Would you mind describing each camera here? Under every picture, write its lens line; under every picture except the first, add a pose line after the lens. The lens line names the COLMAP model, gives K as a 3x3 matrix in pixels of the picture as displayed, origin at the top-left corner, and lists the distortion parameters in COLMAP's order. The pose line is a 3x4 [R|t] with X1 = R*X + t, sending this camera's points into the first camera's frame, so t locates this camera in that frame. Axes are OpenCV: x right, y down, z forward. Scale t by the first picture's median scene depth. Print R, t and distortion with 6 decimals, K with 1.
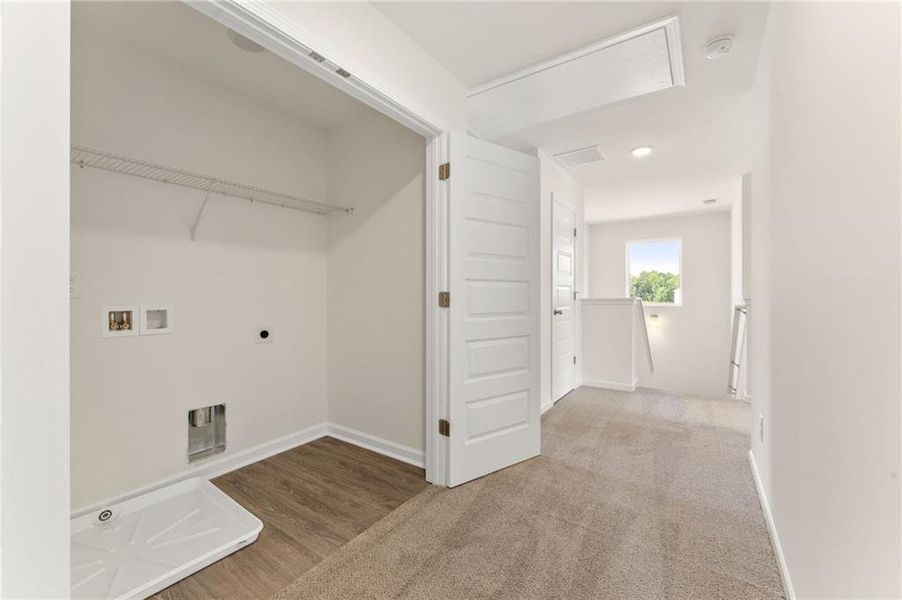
lens RADIAL K [[363.6, 0, 452.0], [0, 363.6, 293.8], [0, 0, 1]] dist [-0.001370, -0.000153]
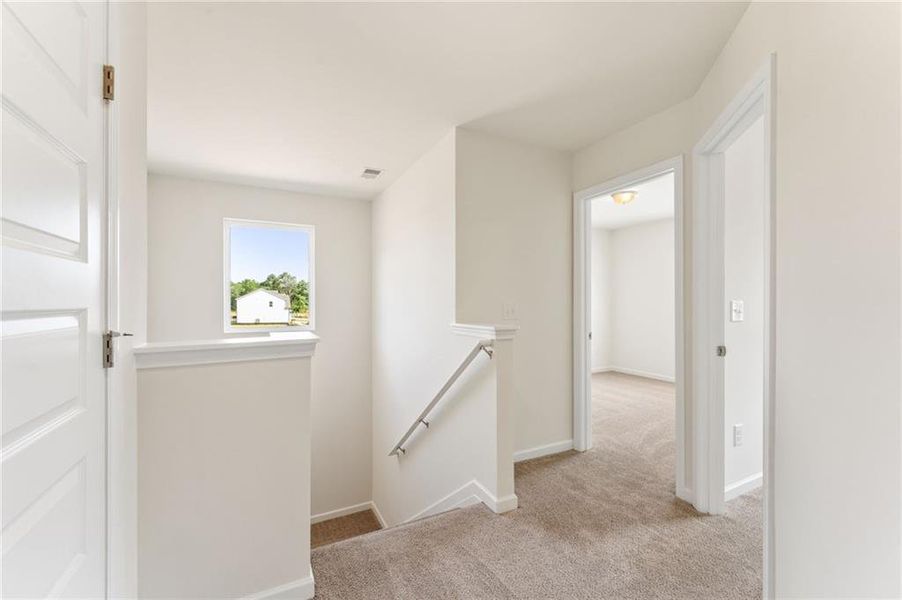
lens RADIAL K [[374.3, 0, 451.0], [0, 374.3, 300.0], [0, 0, 1]] dist [-0.001565, 0.000025]
pose [[0.475194, 0.000715, 0.879881, 0.227935], [0.005591, 0.999977, -0.003833, -0.025157], [-0.879863, 0.006741, 0.475179, 0.680196]]
